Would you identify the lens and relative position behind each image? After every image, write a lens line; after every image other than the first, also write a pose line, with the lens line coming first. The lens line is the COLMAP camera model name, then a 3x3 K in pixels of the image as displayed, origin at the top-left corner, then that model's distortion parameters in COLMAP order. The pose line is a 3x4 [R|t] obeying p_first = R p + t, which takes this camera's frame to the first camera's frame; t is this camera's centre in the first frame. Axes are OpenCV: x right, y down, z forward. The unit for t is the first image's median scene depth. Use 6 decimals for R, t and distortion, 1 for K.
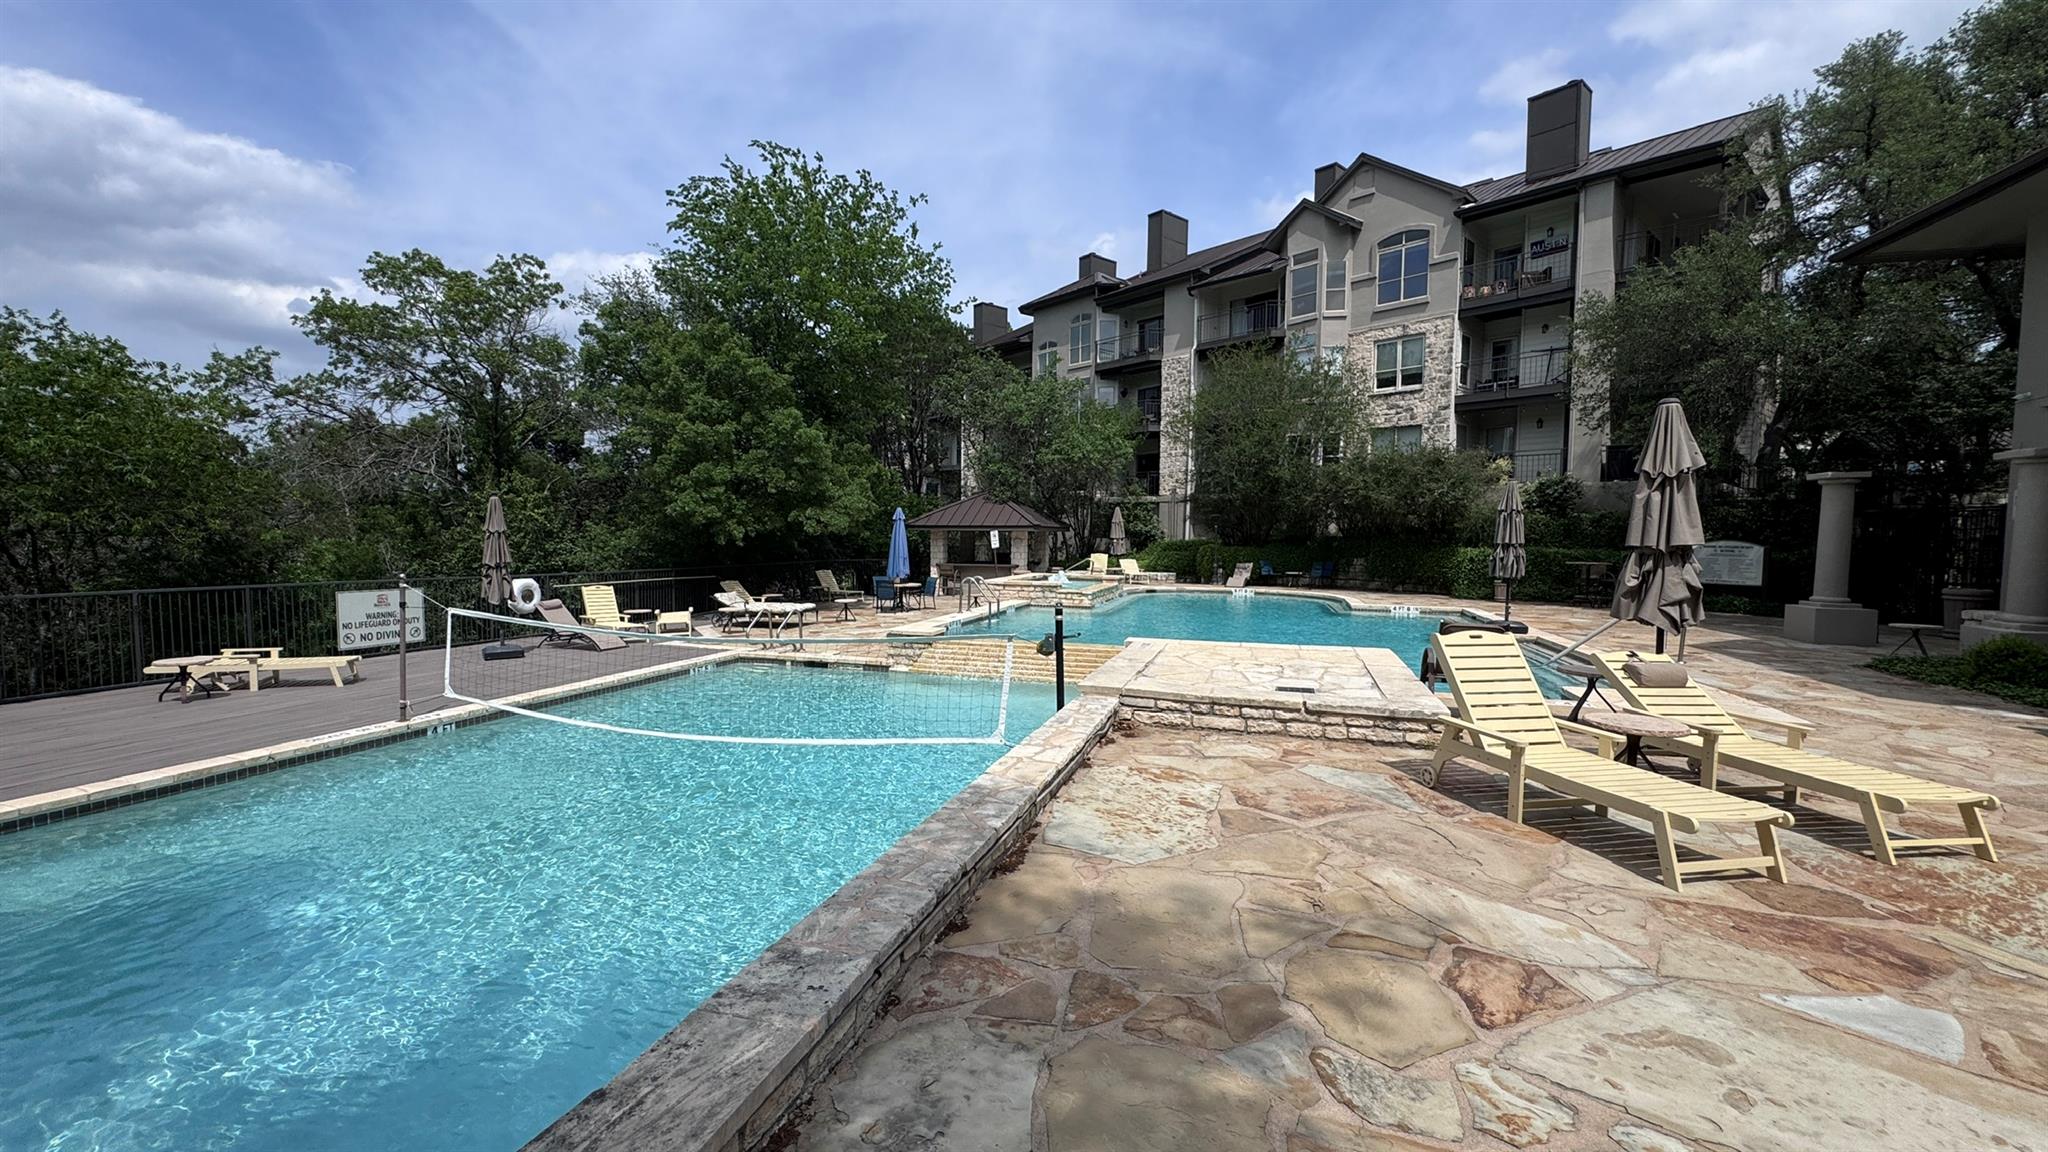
lens RADIAL K [[819.2, 0, 1018.2], [0, 819.2, 577.0], [0, 0, 1]] dist [-0.000909, 0.000422]
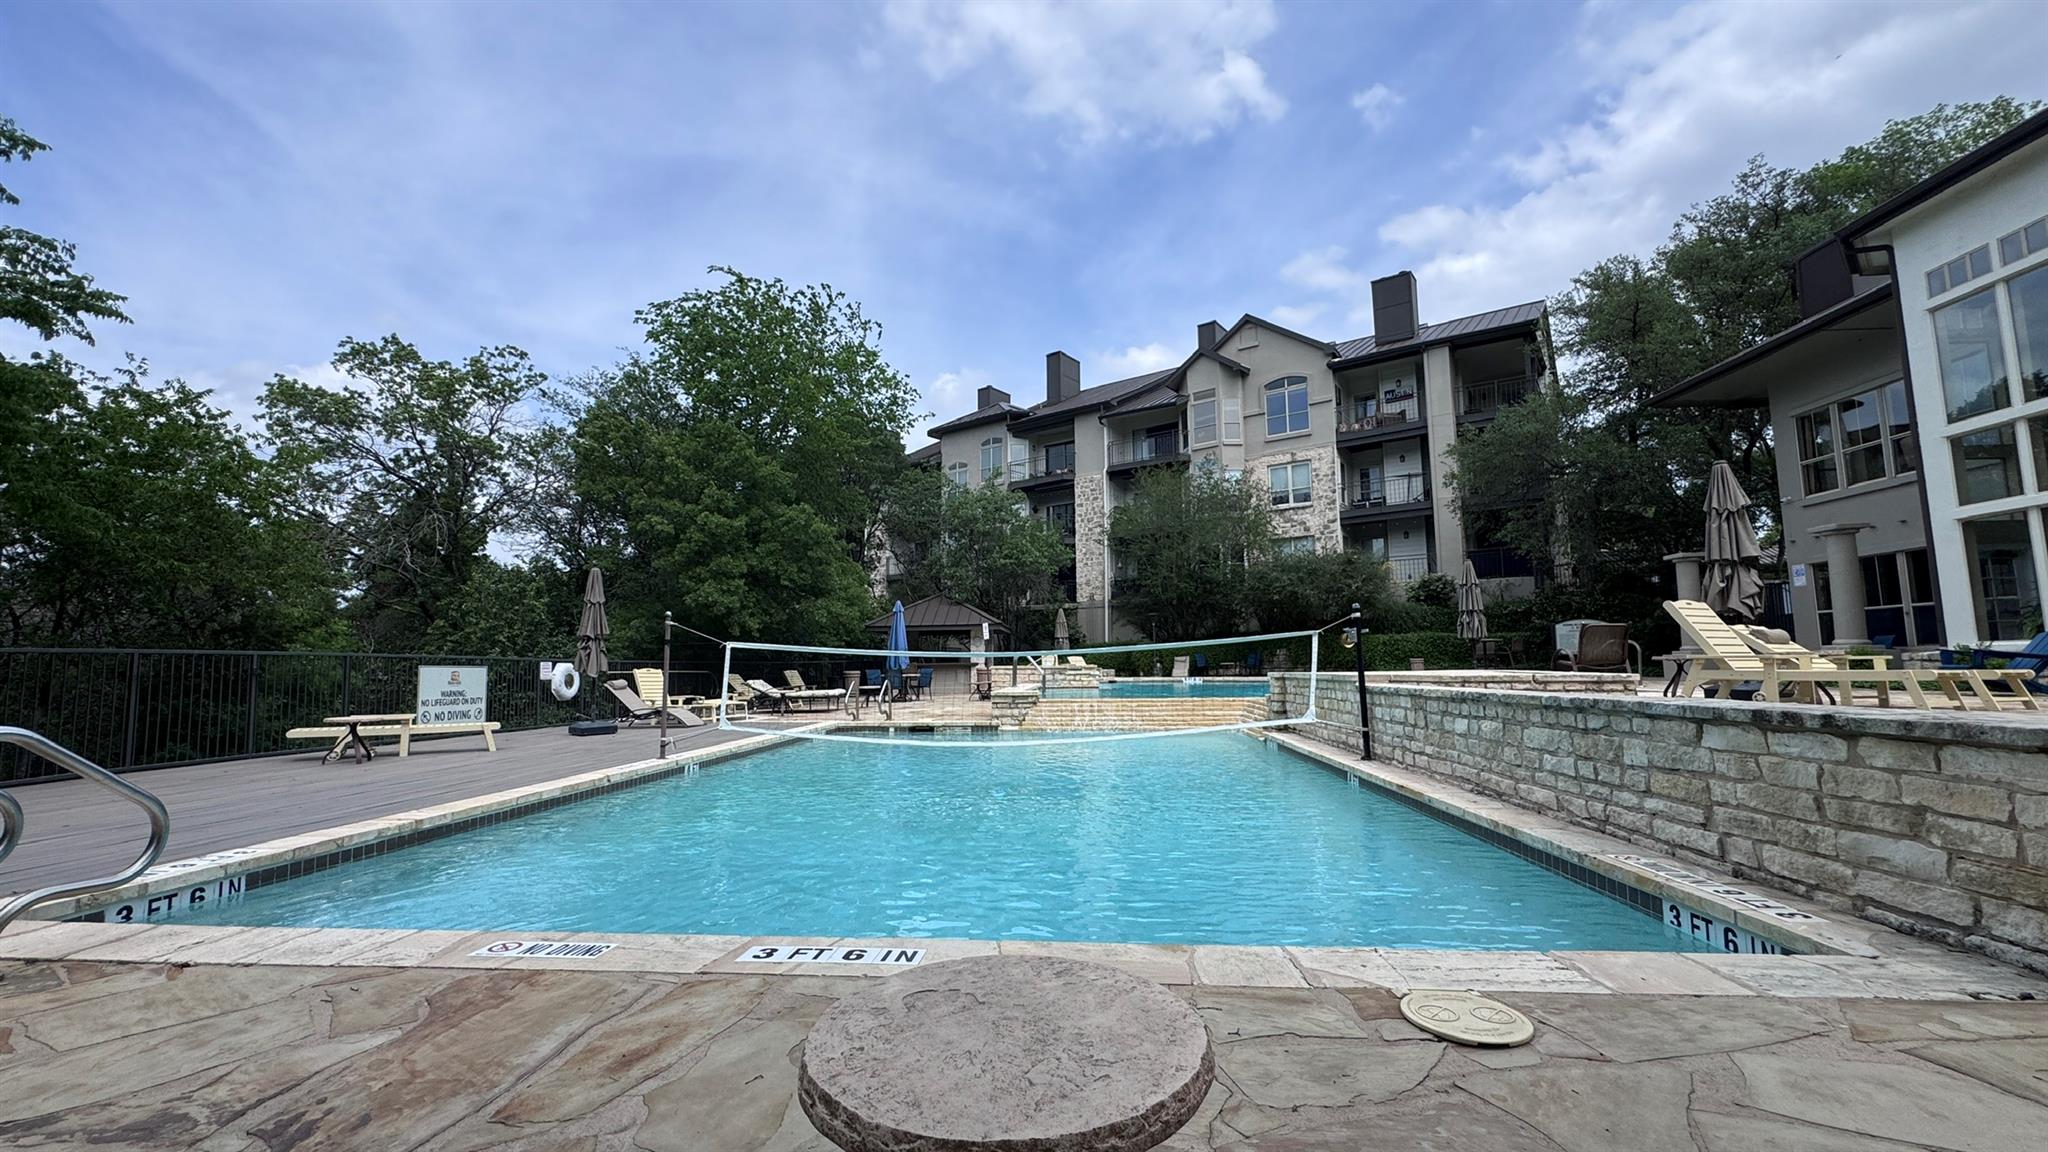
lens RADIAL K [[819.2, 0, 1018.2], [0, 819.2, 577.0], [0, 0, 1]] dist [-0.000909, 0.000422]
pose [[0.977168, 0.000639, 0.212466, -0.171747], [0.032797, 0.987556, -0.153808, 0.039696], [-0.209920, 0.157264, 0.964988, -0.029802]]
